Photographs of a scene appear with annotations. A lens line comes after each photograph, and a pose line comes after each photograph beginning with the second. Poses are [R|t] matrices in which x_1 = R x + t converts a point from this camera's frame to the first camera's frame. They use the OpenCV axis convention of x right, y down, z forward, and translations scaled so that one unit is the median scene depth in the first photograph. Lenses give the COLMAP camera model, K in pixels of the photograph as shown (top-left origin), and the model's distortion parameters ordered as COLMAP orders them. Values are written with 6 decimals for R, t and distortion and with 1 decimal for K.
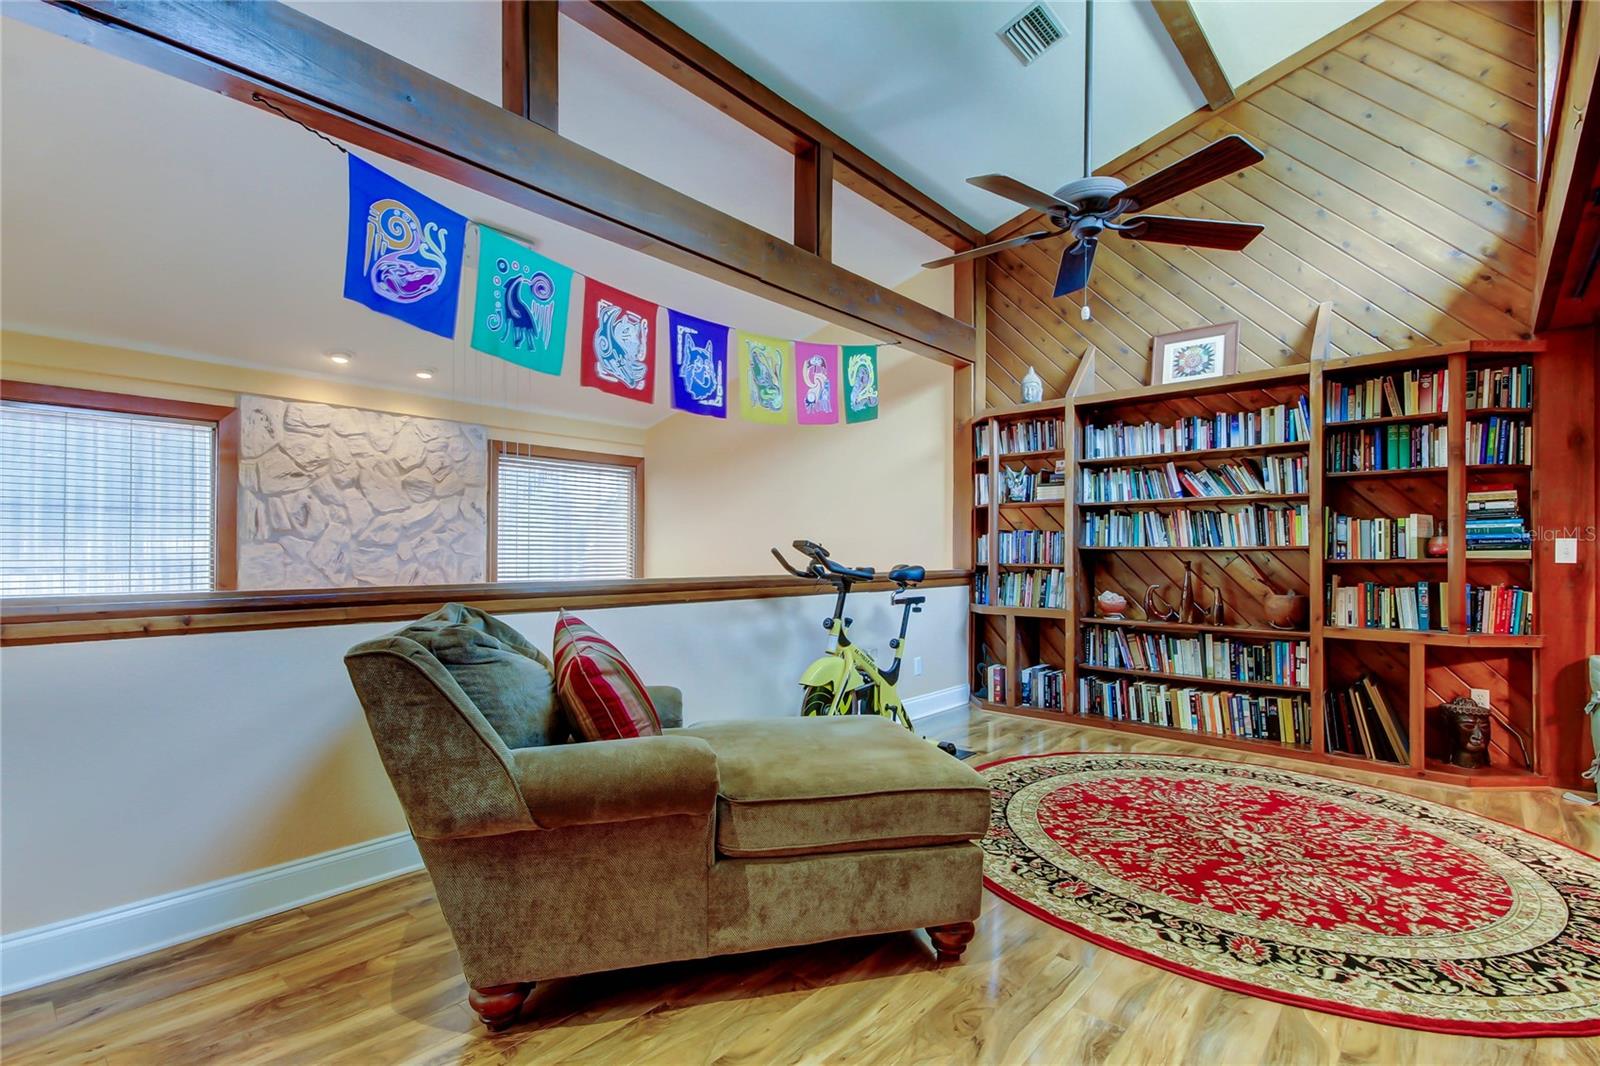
lens RADIAL K [[750.9, 0, 791.9], [0, 750.9, 564.9], [0, 0, 1]] dist [0.002410, -0.000532]
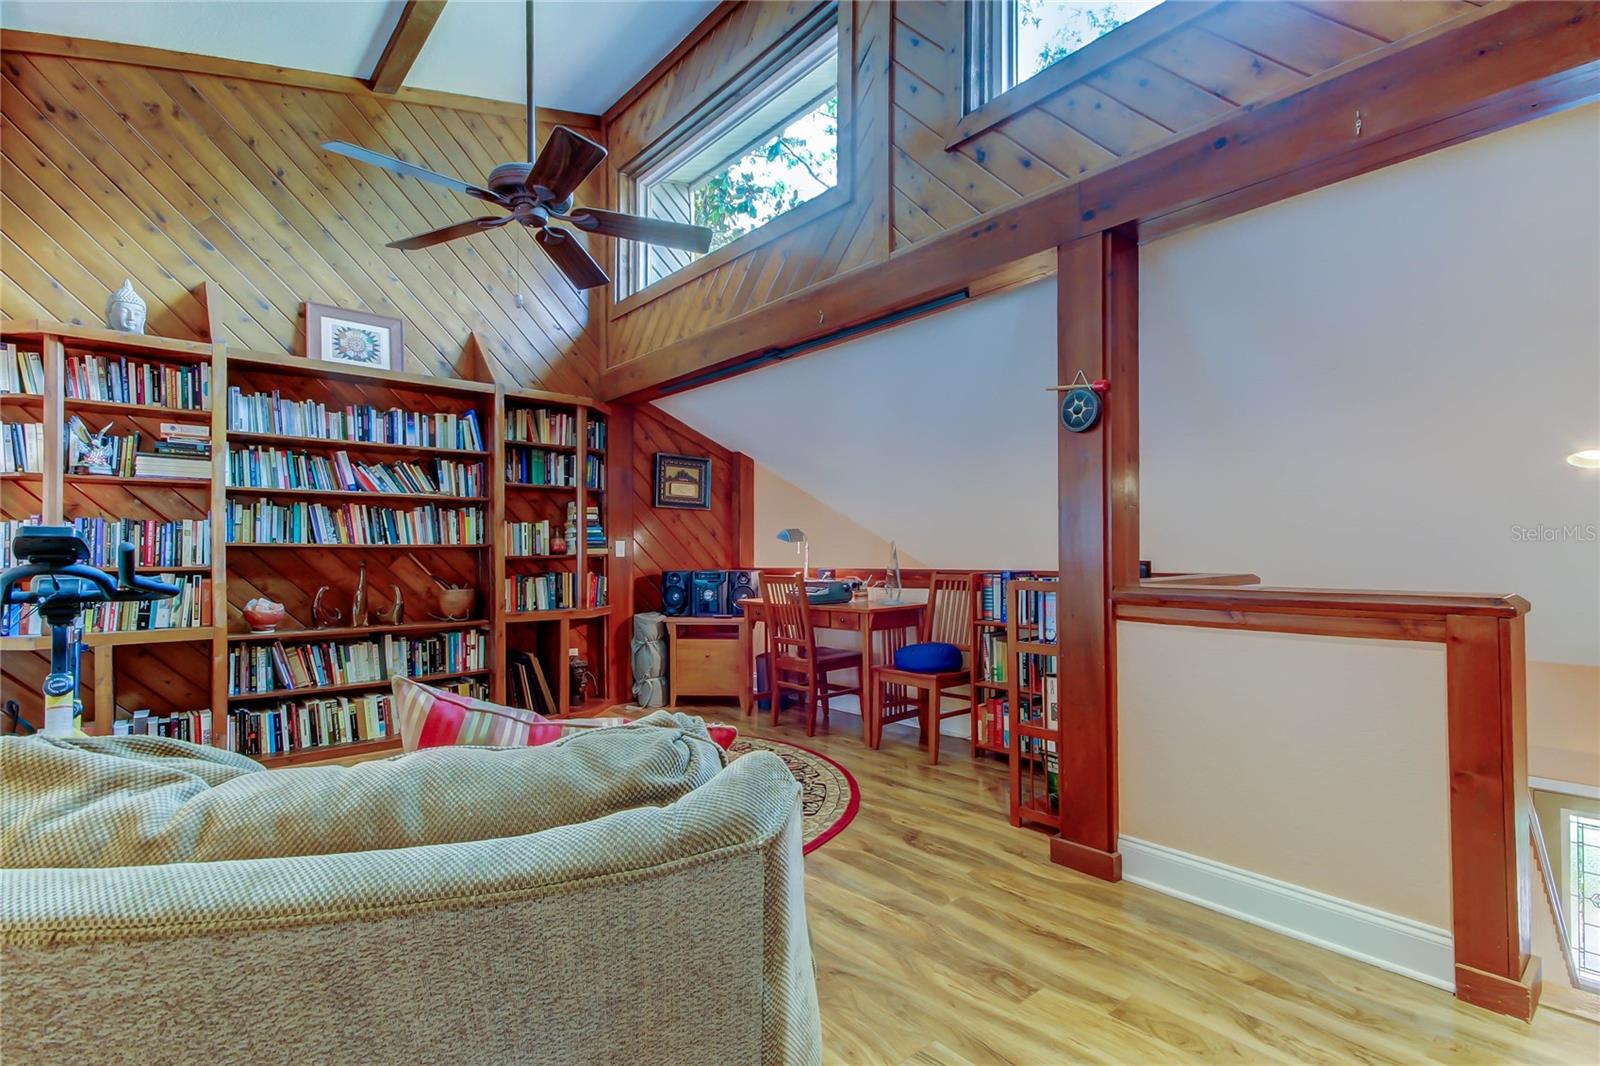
lens RADIAL K [[776.5, 0, 799.2], [0, 776.5, 546.9], [0, 0, 1]] dist [0.013999, -0.000130]
pose [[0.092324, 0.000842, 0.995729, -0.393133], [0.014685, 0.999890, -0.002207, -0.010670], [-0.995621, 0.014826, 0.092301, 0.376631]]
